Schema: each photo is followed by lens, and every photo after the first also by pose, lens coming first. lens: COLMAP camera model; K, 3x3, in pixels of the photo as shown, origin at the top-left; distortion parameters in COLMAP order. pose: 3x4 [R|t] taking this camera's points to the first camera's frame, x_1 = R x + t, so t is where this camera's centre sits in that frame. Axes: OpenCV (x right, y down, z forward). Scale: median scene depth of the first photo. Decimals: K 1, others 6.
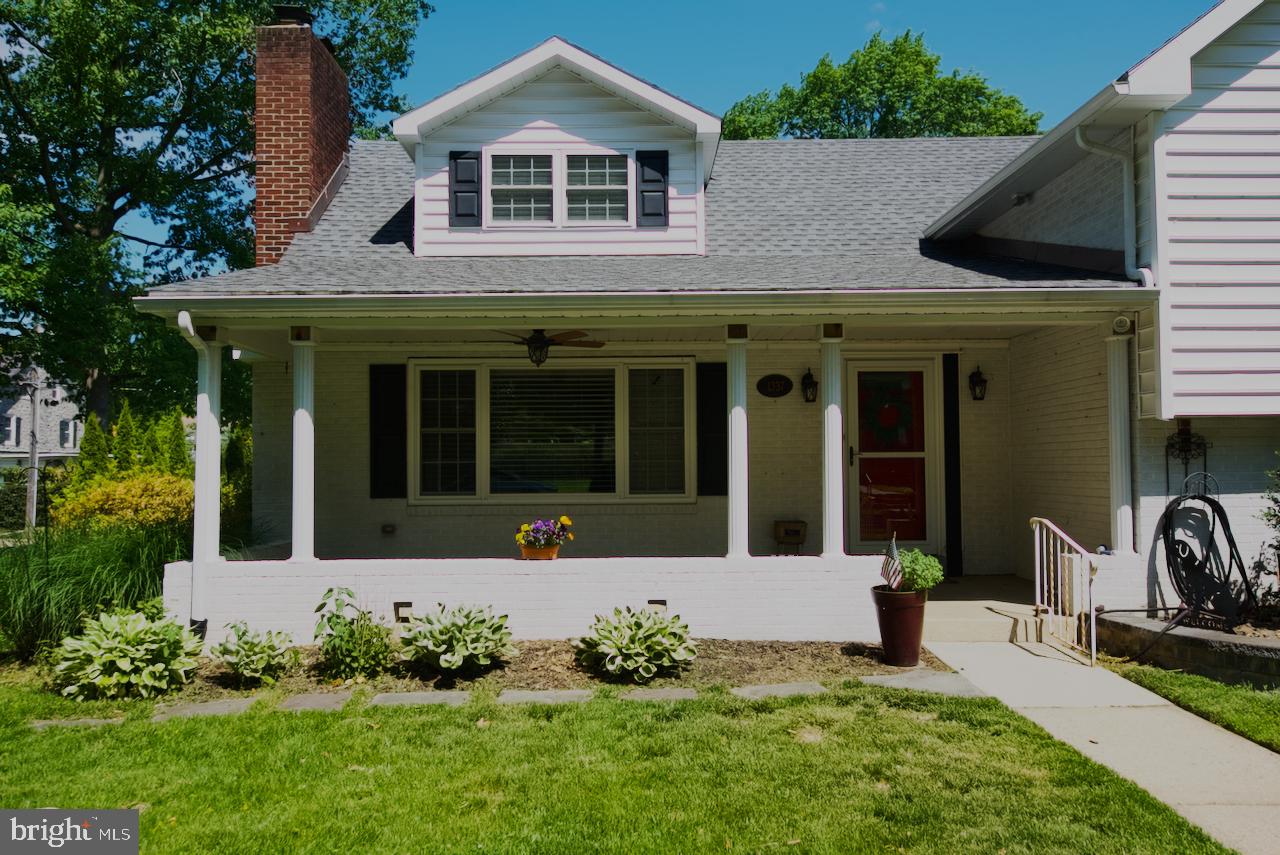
lens RADIAL K [[979.1, 0, 640.0], [0, 979.1, 427.5], [0, 0, 1]] dist [0.009425, 0.000661]
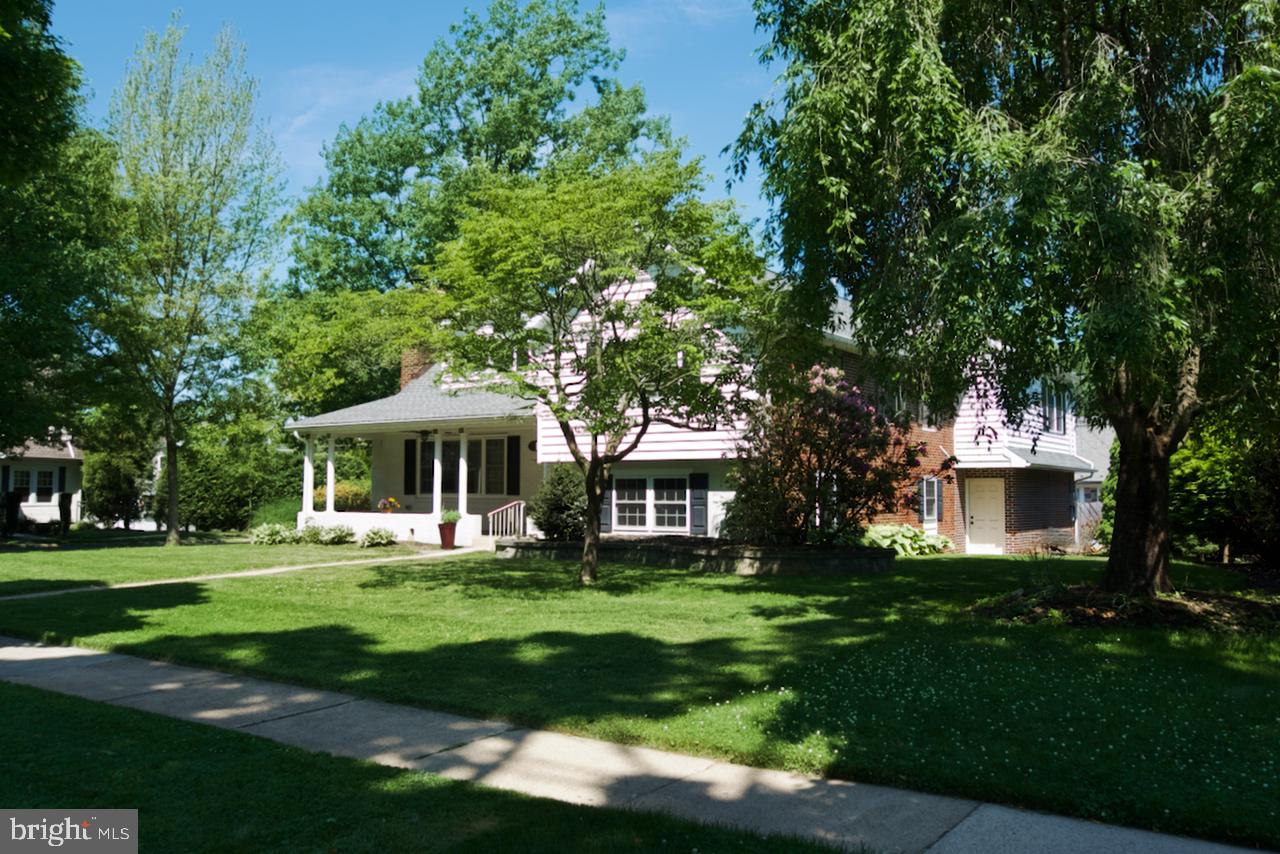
lens RADIAL K [[1084.8, 0, 618.4], [0, 1084.8, 457.2], [0, 0, 1]] dist [0.014363, 0.001932]
pose [[0.812298, -0.010189, -0.583154, 1.556360], [0.013567, 0.999907, 0.001428, -0.016373], [0.583085, -0.009072, 0.812360, -0.792249]]
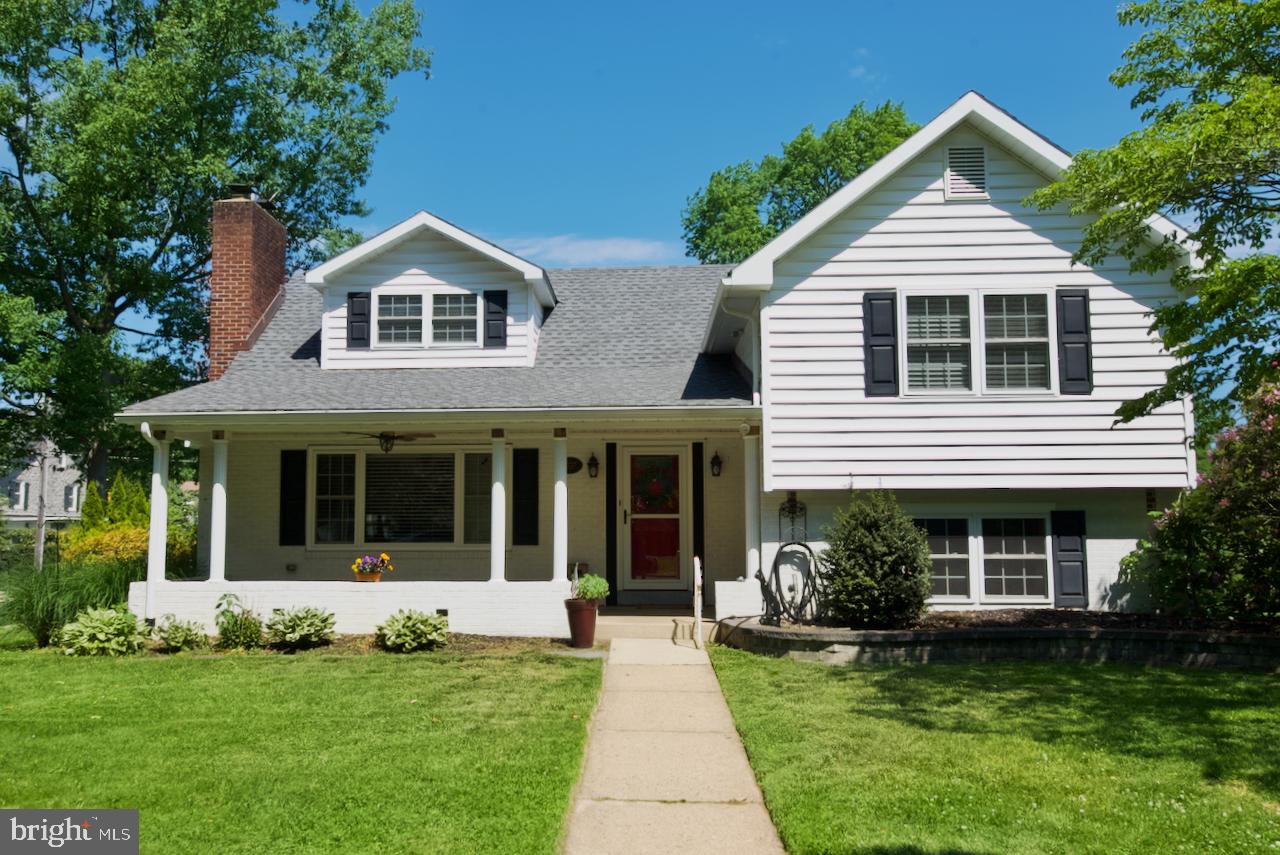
lens RADIAL K [[1039.3, 0, 592.8], [0, 1039.3, 440.0], [0, 0, 1]] dist [0.007427, 0.000213]
pose [[0.998002, -0.000370, -0.063187, 0.239556], [-0.002870, 0.998686, -0.051174, -0.003401], [0.063123, 0.051254, 0.996689, -0.415457]]
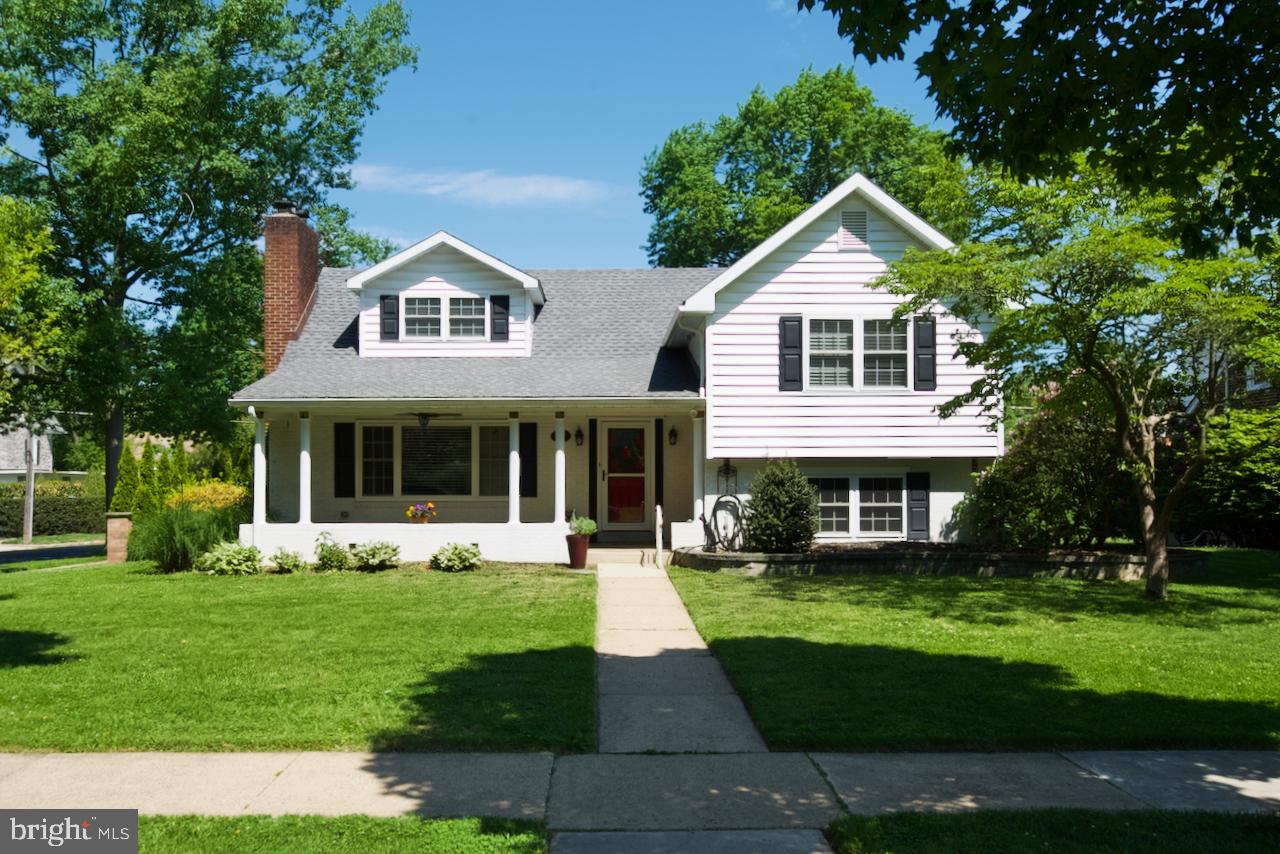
lens RADIAL K [[1084.8, 0, 618.4], [0, 1084.8, 457.2], [0, 0, 1]] dist [0.014363, 0.001932]
pose [[0.999968, 0.005648, 0.005690, 0.211530], [-0.005717, 0.999910, 0.012120, -0.025816], [-0.005621, -0.012152, 0.999910, -0.898116]]
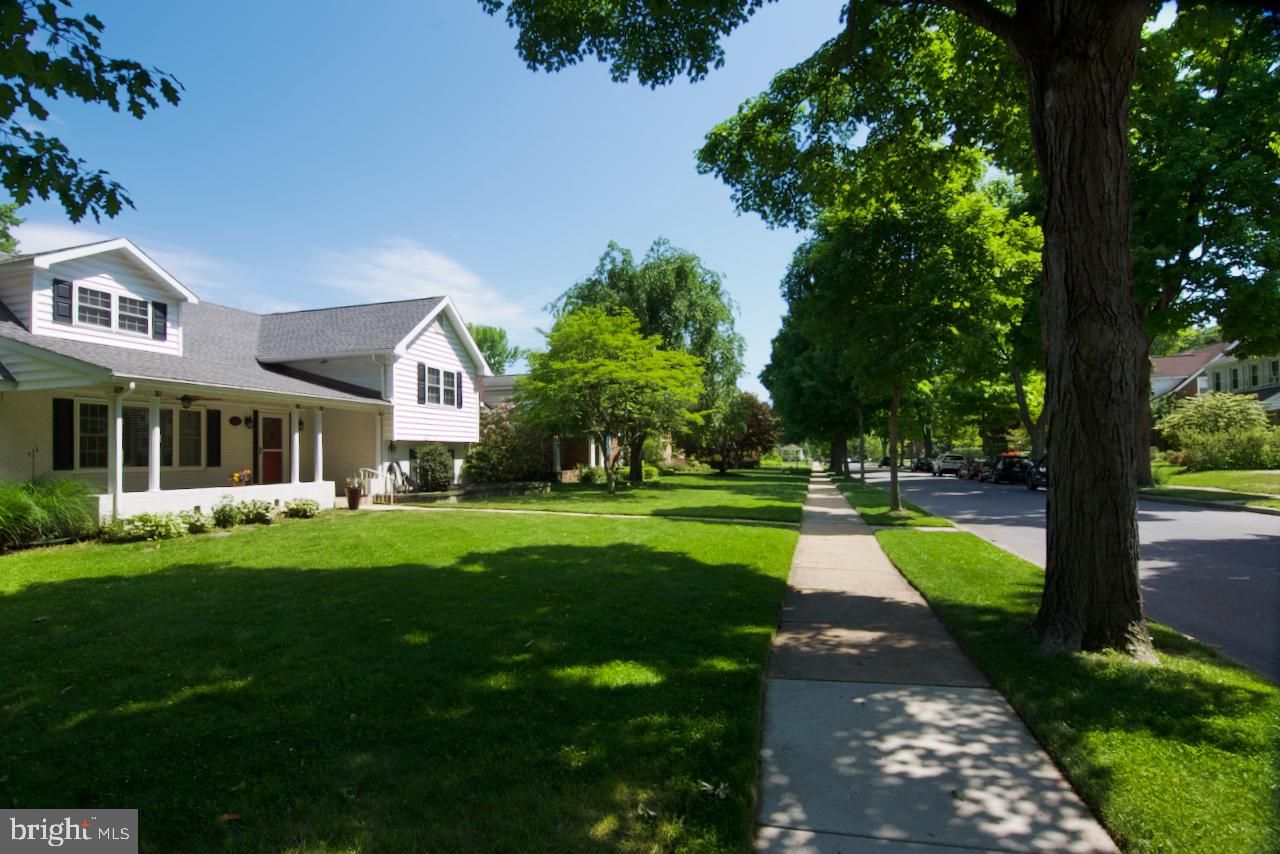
lens RADIAL K [[657.5, 0, 619.7], [0, 657.5, 442.2], [0, 0, 1]] dist [-0.000837, -0.016944]
pose [[0.289181, 0.023418, 0.956988, -1.032159], [-0.022553, 0.999590, -0.017645, 0.014817], [-0.957009, -0.016480, 0.289591, -0.339759]]
